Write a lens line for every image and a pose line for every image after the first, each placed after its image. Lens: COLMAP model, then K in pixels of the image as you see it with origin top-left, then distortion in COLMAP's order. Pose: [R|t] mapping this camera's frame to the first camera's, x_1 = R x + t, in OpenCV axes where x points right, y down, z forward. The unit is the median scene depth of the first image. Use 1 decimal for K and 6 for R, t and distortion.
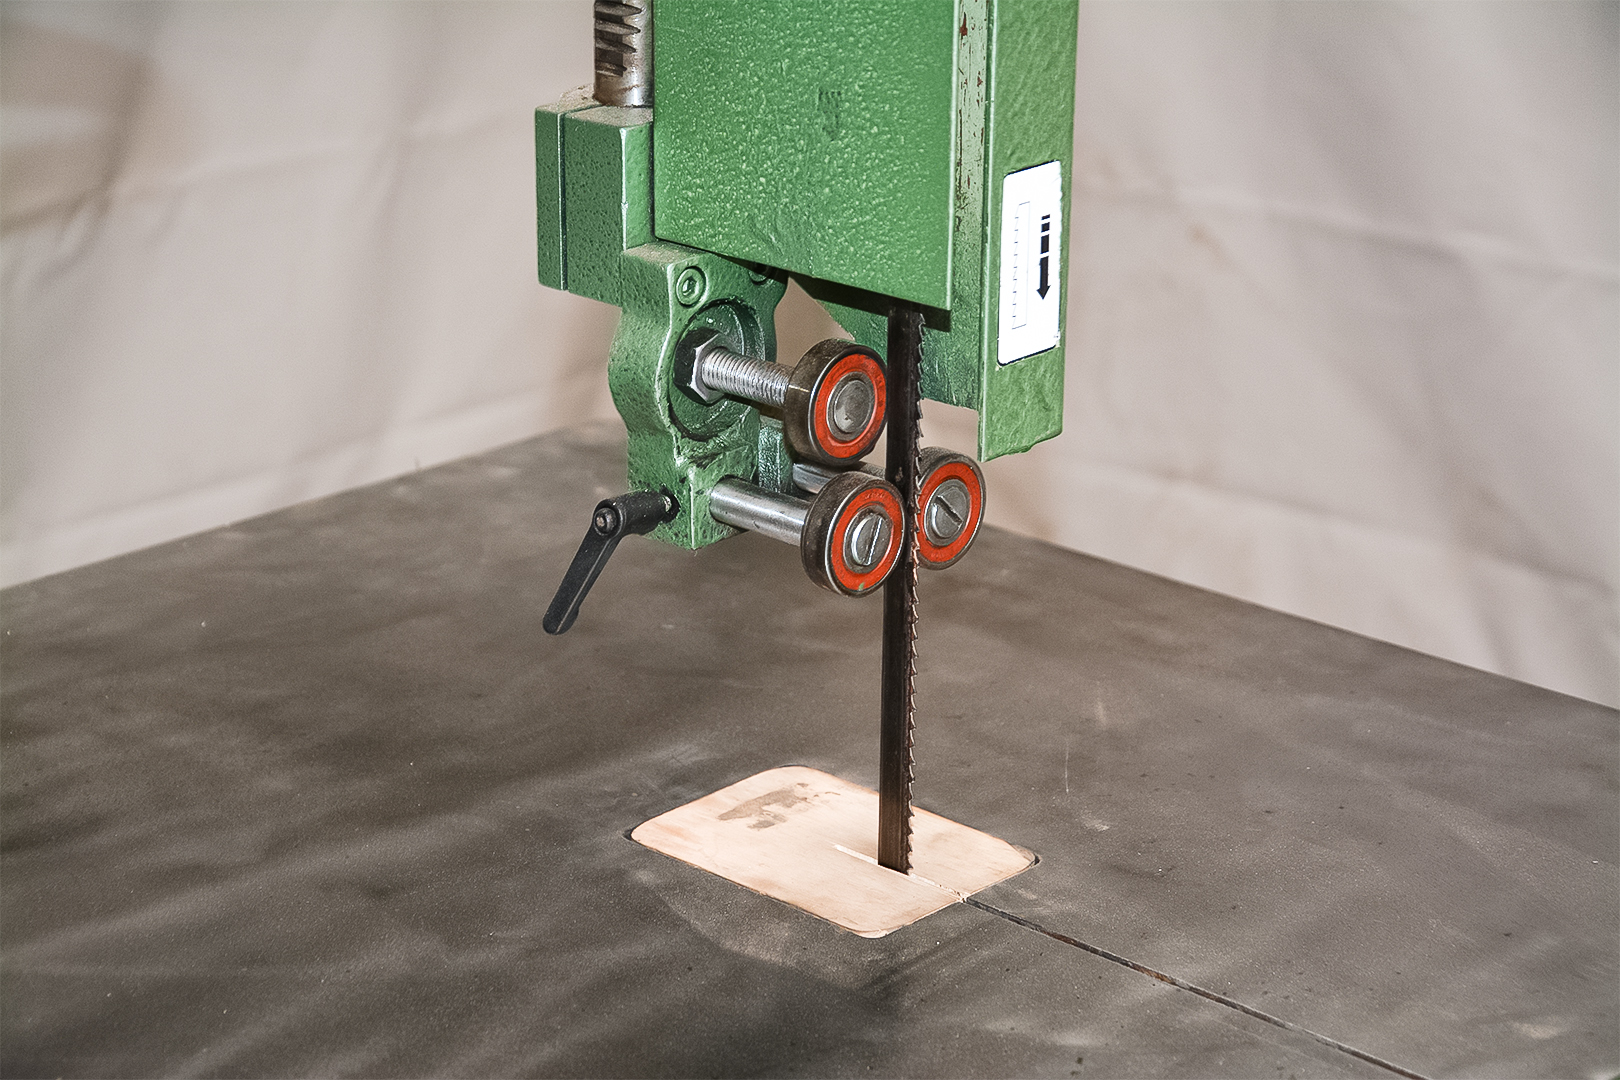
lens RADIAL K [[3553.1, 0, 809.1], [0, 3553.1, 539.5], [0, 0, 1]] dist [0.246639, 0.067120]
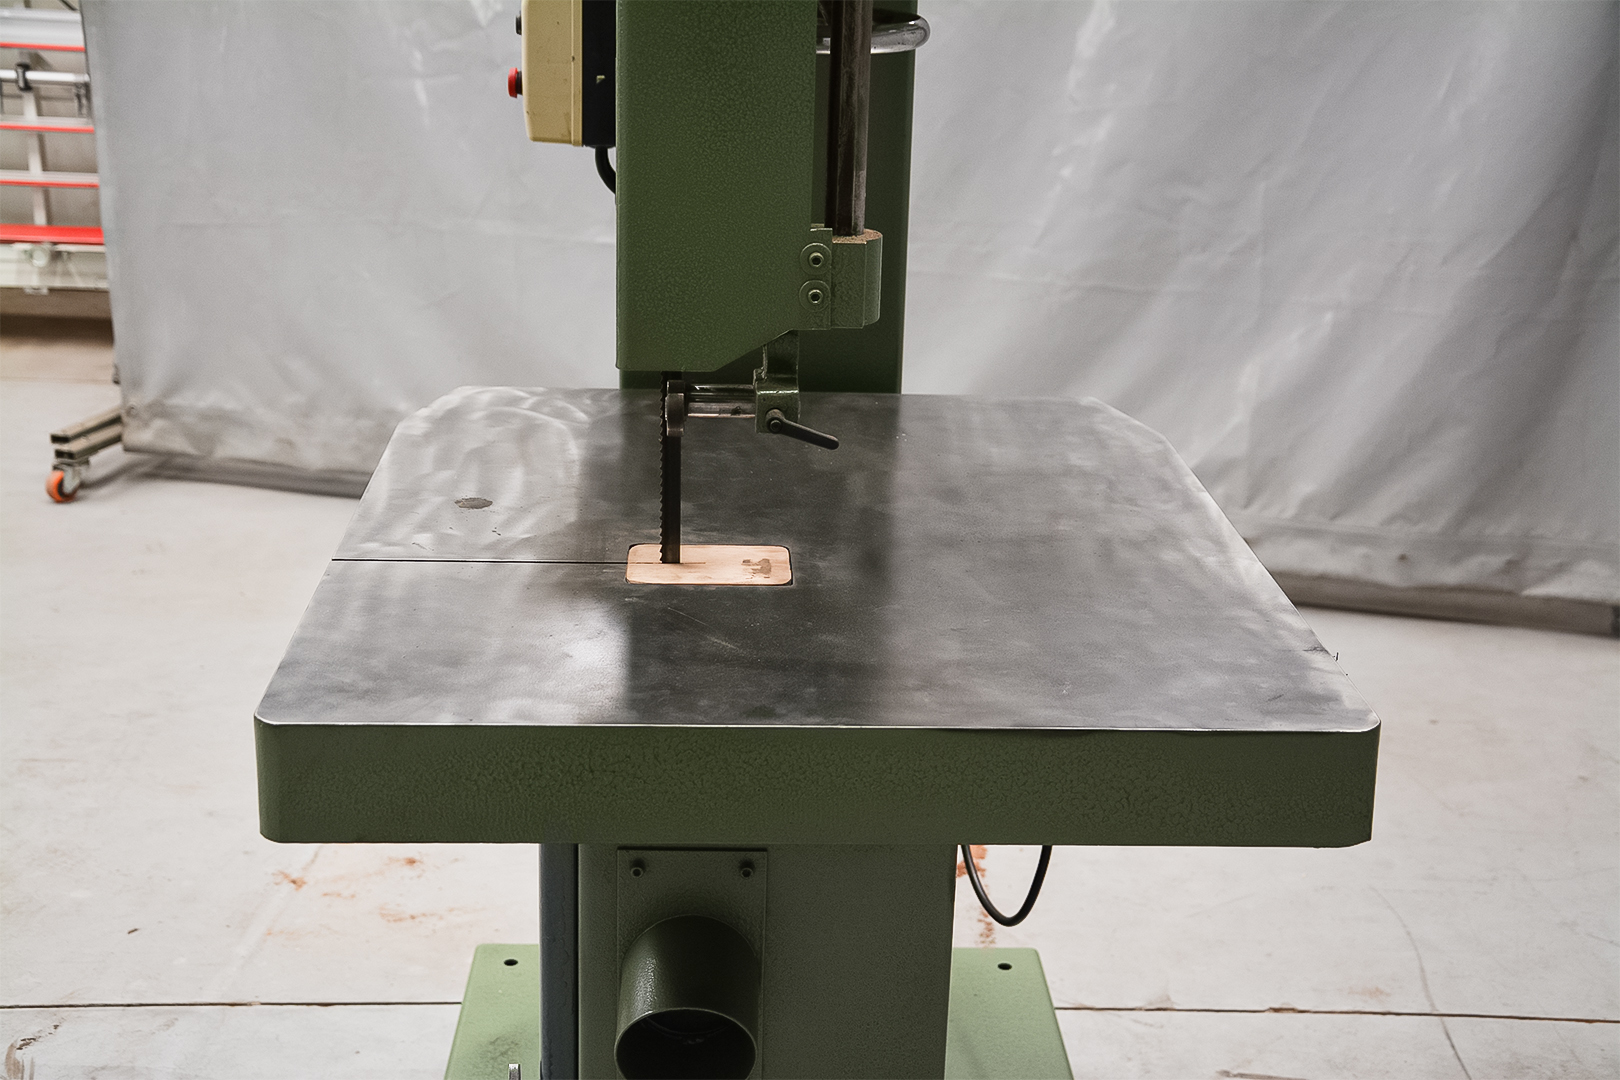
lens RADIAL K [[2138.4, 0, 810.0], [0, 2138.4, 540.0], [0, 0, 1]] dist [0.153724, 0.010432]
pose [[-0.696901, 0.199650, -0.688817, 0.890715], [-0.268671, 0.817842, 0.508871, -0.626958], [0.664940, 0.539698, -0.516315, 1.782522]]
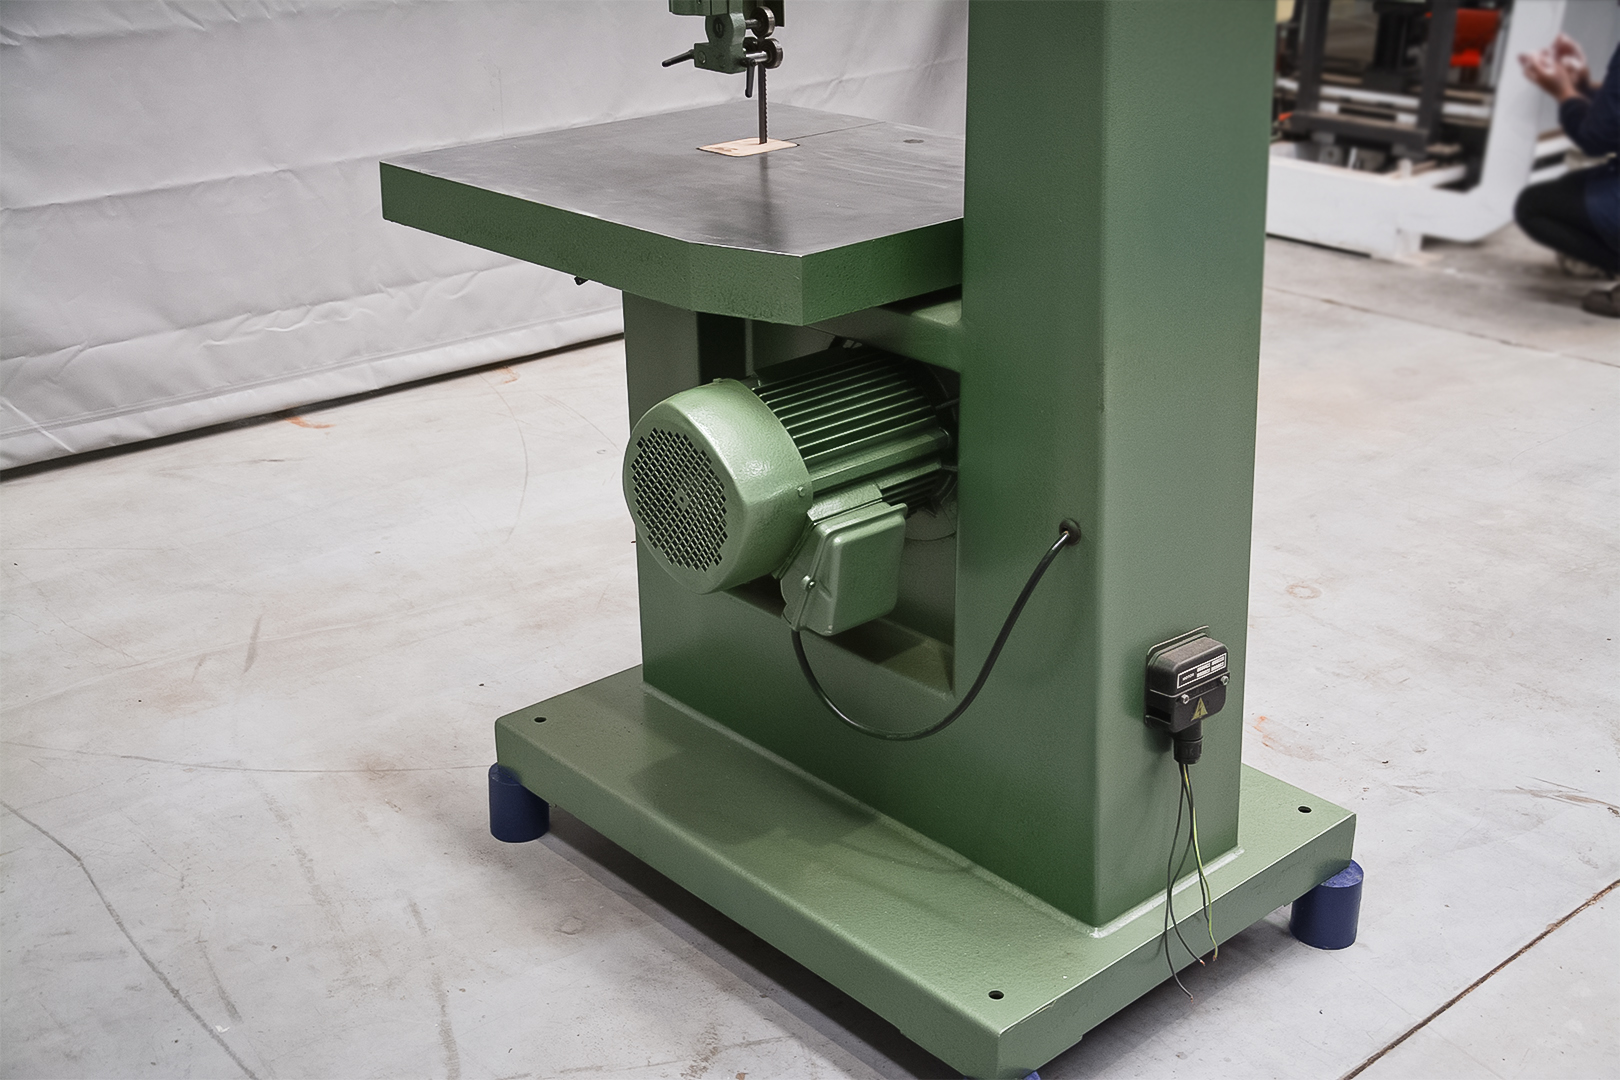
lens RADIAL K [[1858.6, 0, 814.1], [0, 1858.6, 566.8], [0, 0, 1]] dist [-0.007127, 0.327366]
pose [[0.067814, -0.401287, 0.913438, -2.208604], [0.339643, 0.870147, 0.357054, -0.239748], [-0.938107, 0.286029, 0.195302, 0.687659]]
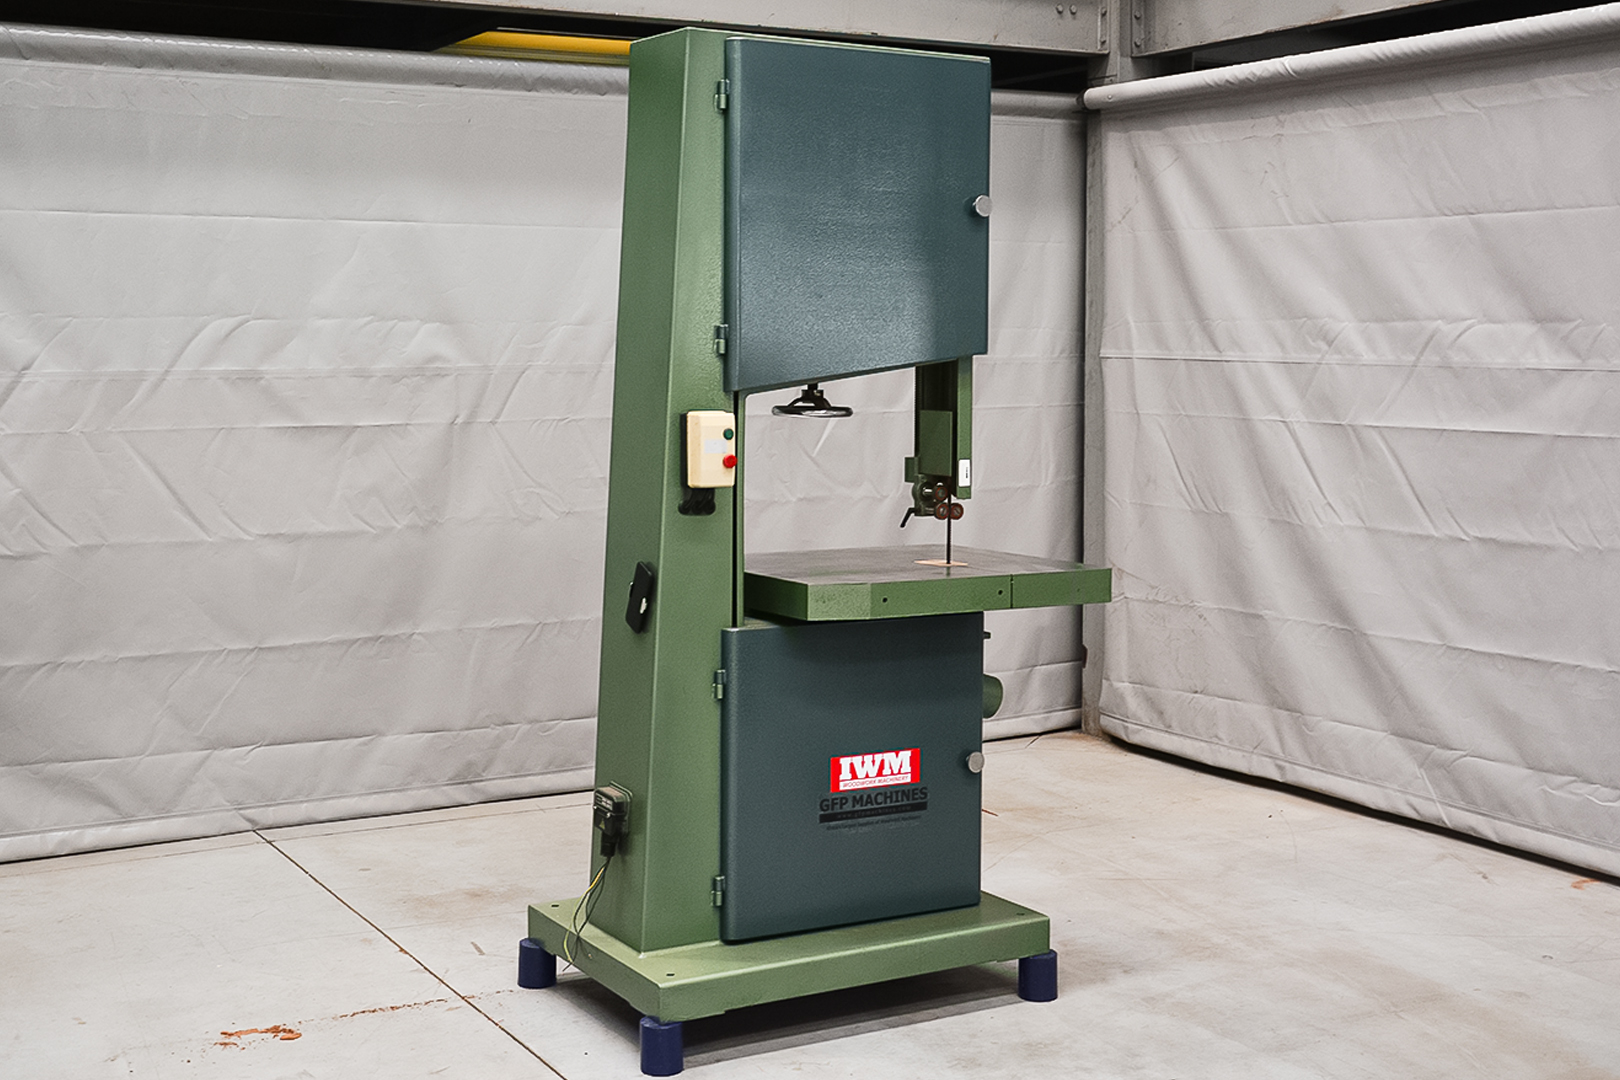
lens RADIAL K [[2069.3, 0, 778.1], [0, 2069.3, 466.7], [0, 0, 1]] dist [-0.000385, 0.035352]
pose [[0.958609, 0.016434, -0.284250, 0.875166], [-0.094816, 0.959777, -0.264270, 1.038223], [0.268474, 0.280283, 0.921609, -2.942566]]
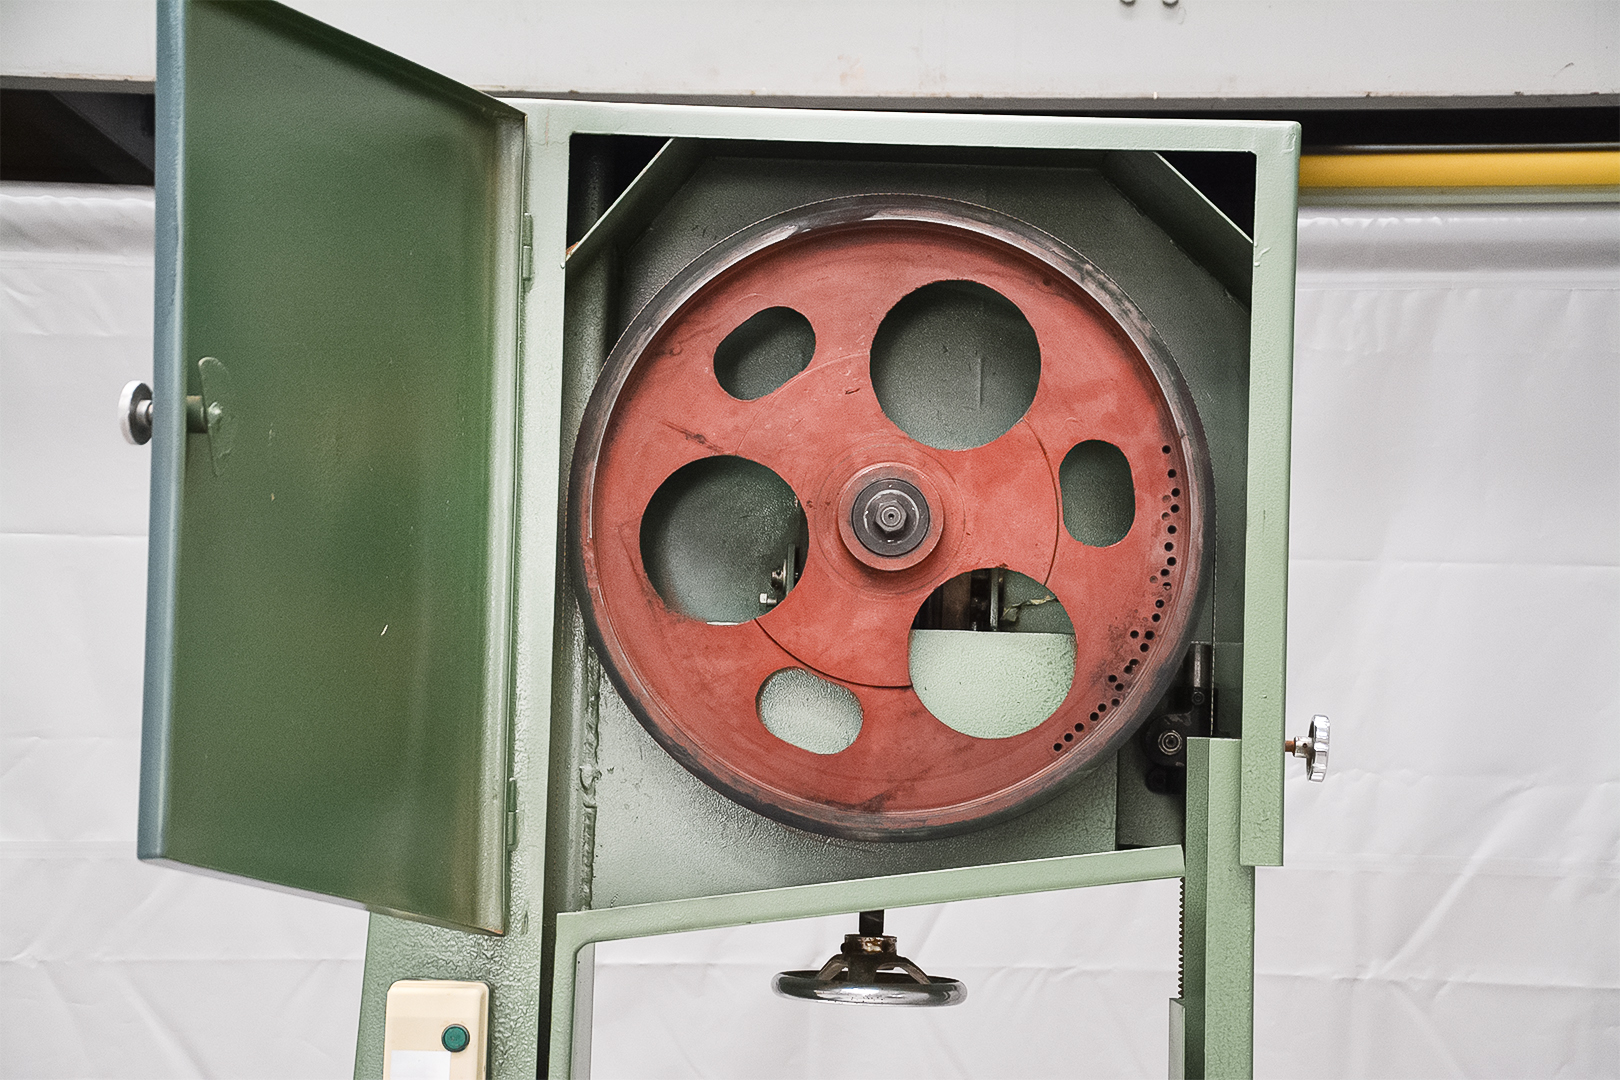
lens RADIAL K [[3820.0, 0, 812.1], [0, 3820.0, 568.6], [0, 0, 1]] dist [0.493280, 1.026645]
pose [[0.685474, -0.021874, -0.727769, 2.051371], [-0.262841, 0.924712, -0.275359, 0.410560], [0.678999, 0.380039, 0.628116, -1.335873]]
